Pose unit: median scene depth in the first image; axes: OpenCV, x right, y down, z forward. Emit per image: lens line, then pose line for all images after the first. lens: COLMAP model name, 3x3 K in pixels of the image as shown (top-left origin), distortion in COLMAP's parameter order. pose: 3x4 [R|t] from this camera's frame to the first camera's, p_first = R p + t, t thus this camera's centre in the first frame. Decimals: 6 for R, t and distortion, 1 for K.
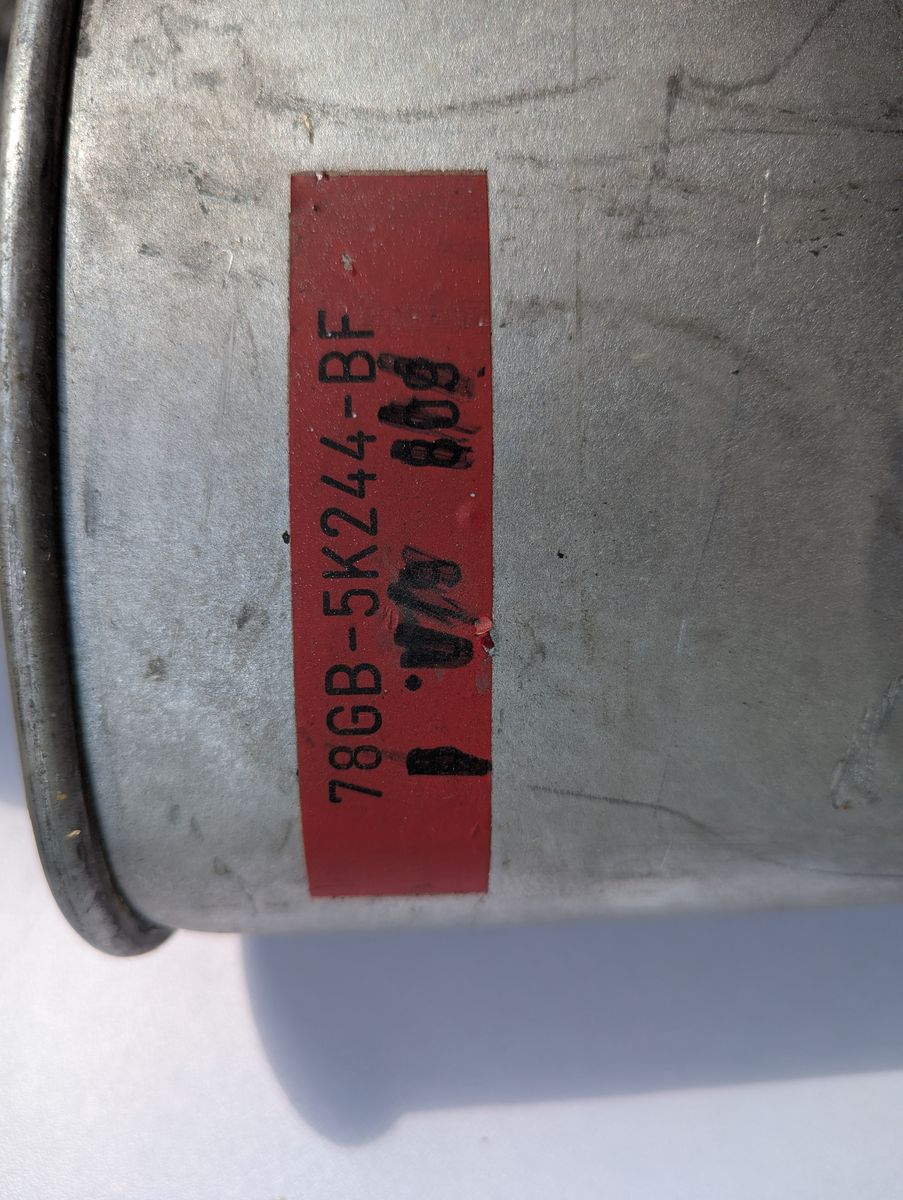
lens RADIAL K [[847.0, 0, 459.0], [0, 847.0, 595.5], [0, 0, 1]] dist [-0.017274, 0.005568]
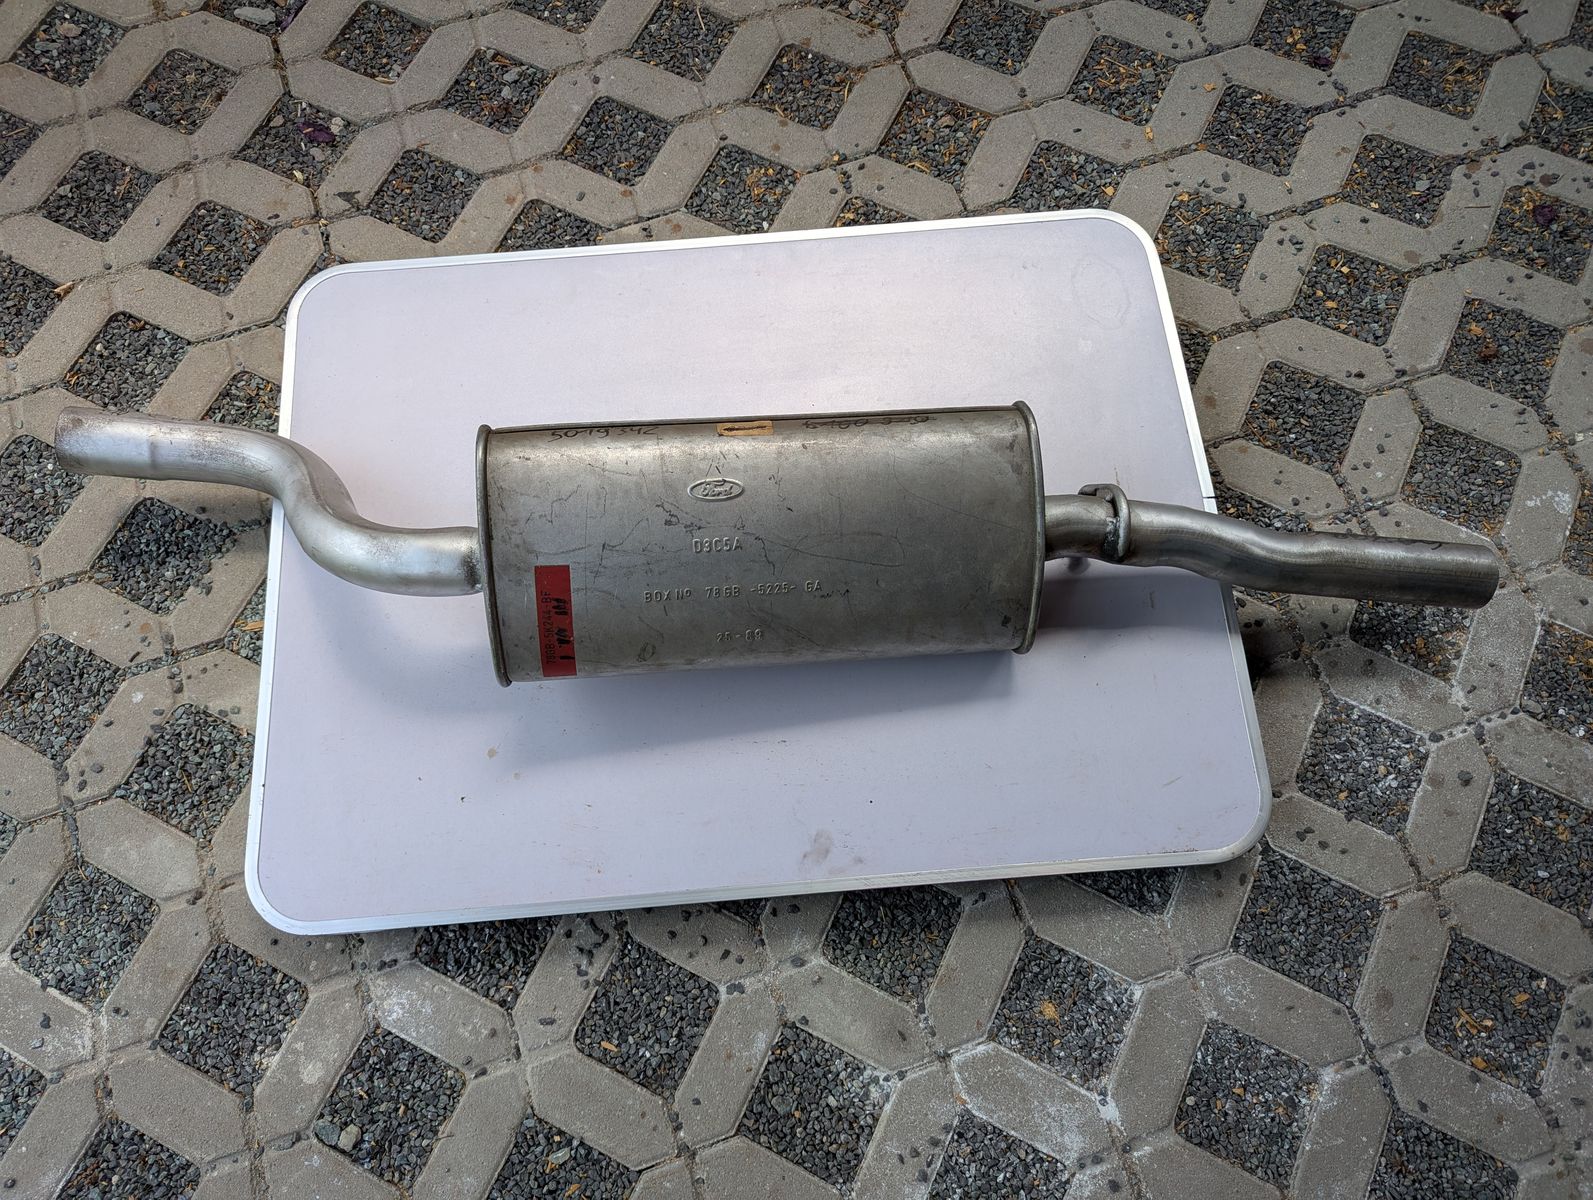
lens RADIAL K [[1143.6, 0, 802.2], [0, 1143.6, 592.8], [0, 0, 1]] dist [-0.010695, -0.000255]
pose [[0.992606, -0.013388, 0.120637, 0.675294], [-0.034353, 0.922272, 0.385013, -3.423317], [-0.116414, -0.386311, 0.914993, -6.454038]]
